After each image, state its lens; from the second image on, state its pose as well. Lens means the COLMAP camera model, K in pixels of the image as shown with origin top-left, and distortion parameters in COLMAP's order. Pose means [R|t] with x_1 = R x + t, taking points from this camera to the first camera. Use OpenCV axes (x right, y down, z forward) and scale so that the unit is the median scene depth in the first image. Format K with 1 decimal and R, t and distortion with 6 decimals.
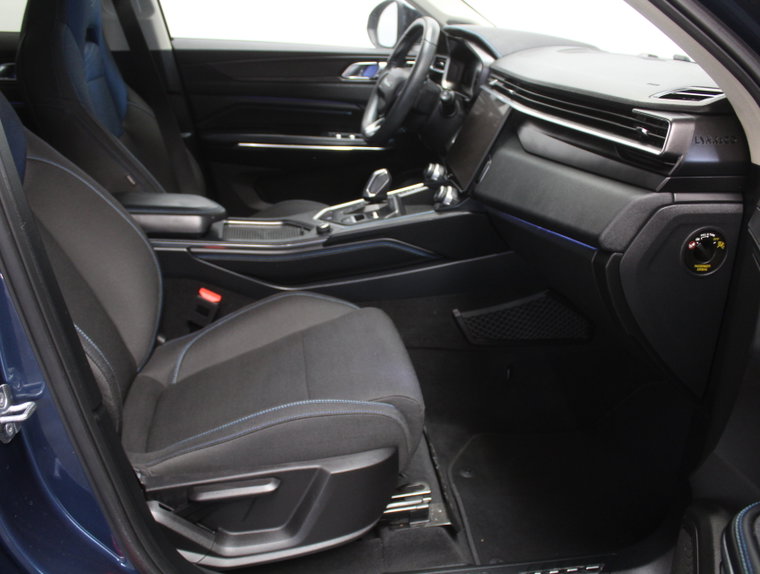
lens RADIAL K [[729.1, 0, 380.0], [0, 729.1, 287.0], [0, 0, 1]] dist [-0.176096, 0.183306]
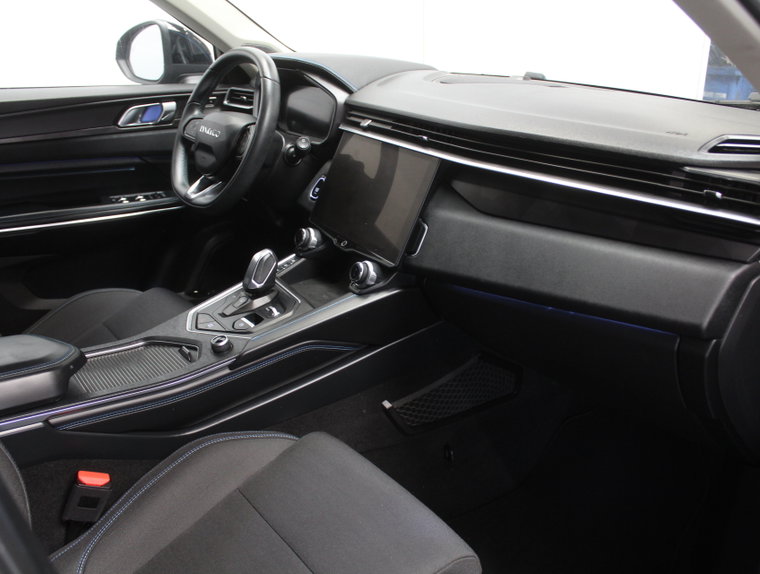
lens RADIAL K [[729.1, 0, 380.0], [0, 729.1, 287.0], [0, 0, 1]] dist [-0.176096, 0.183306]
pose [[0.879192, -0.196366, 0.434122, -0.242535], [0.192971, 0.979805, 0.052386, -0.145184], [-0.435642, 0.037716, 0.899329, 0.250789]]
